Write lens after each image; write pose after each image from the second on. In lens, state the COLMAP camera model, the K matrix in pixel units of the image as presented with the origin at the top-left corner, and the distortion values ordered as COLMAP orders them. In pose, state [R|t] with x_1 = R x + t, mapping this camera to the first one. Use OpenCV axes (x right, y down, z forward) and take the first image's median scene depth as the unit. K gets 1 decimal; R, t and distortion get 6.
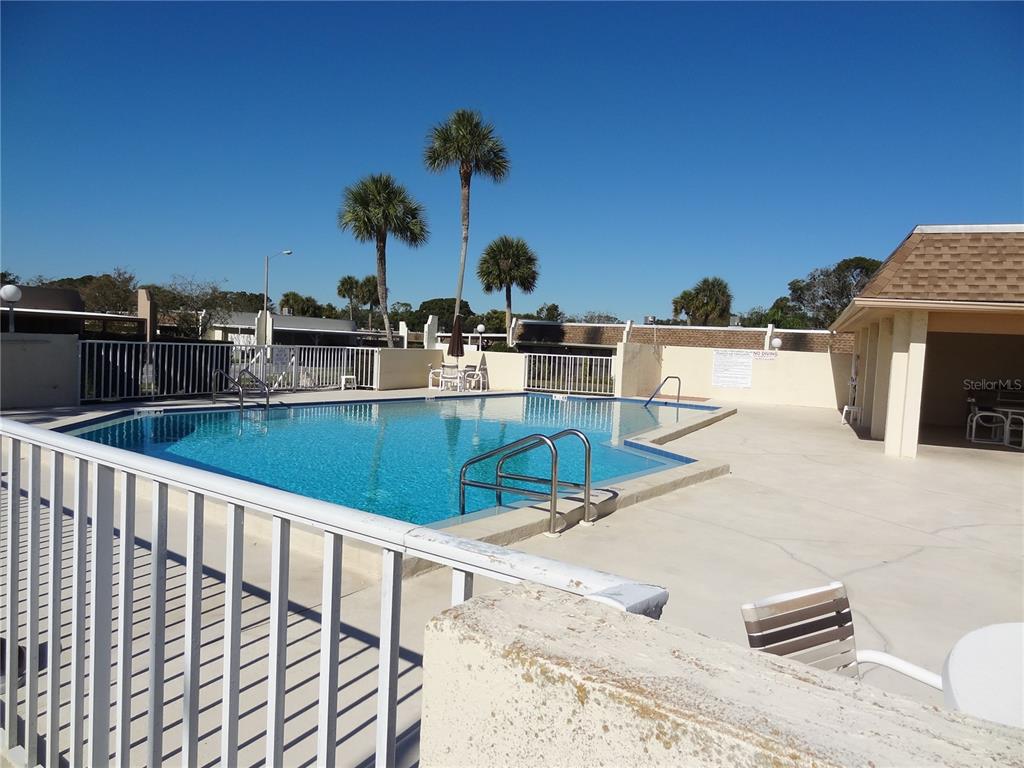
lens RADIAL K [[719.8, 0, 512.0], [0, 719.8, 384.0], [0, 0, 1]] dist [0.003827, 0.006158]
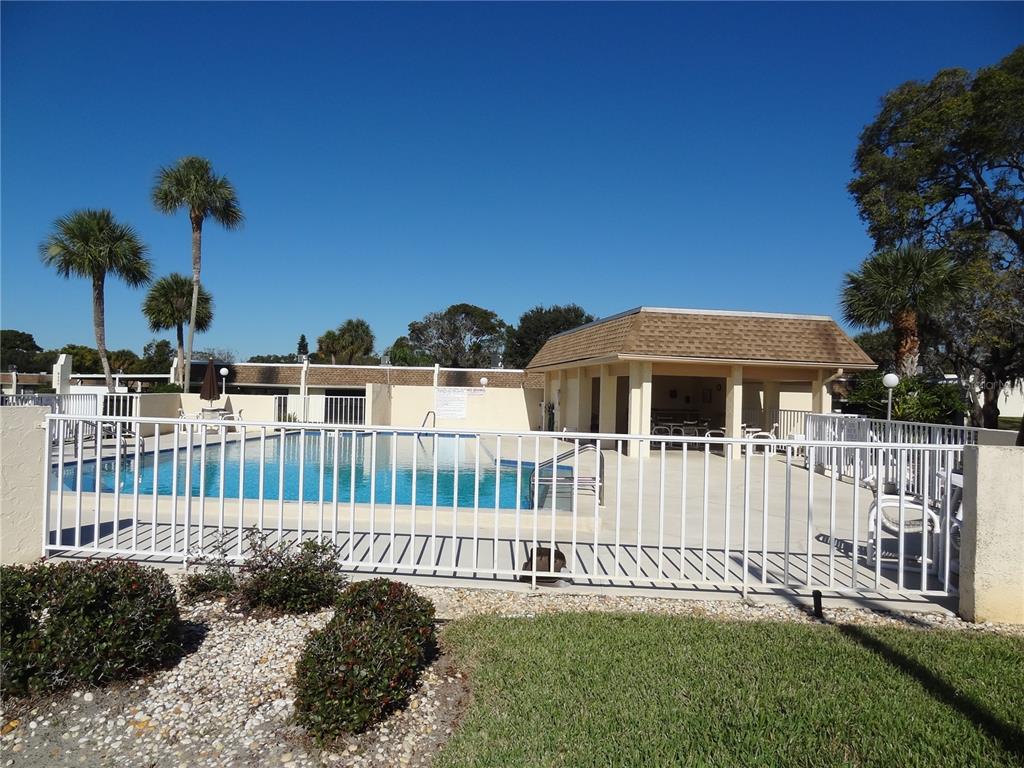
lens RADIAL K [[719.8, 0, 512.0], [0, 719.8, 384.0], [0, 0, 1]] dist [0.003827, 0.006158]
pose [[0.853972, -0.019136, 0.519967, -0.214111], [0.044759, 0.998321, -0.036771, -0.004702], [-0.518391, 0.054675, 0.853394, -0.071323]]
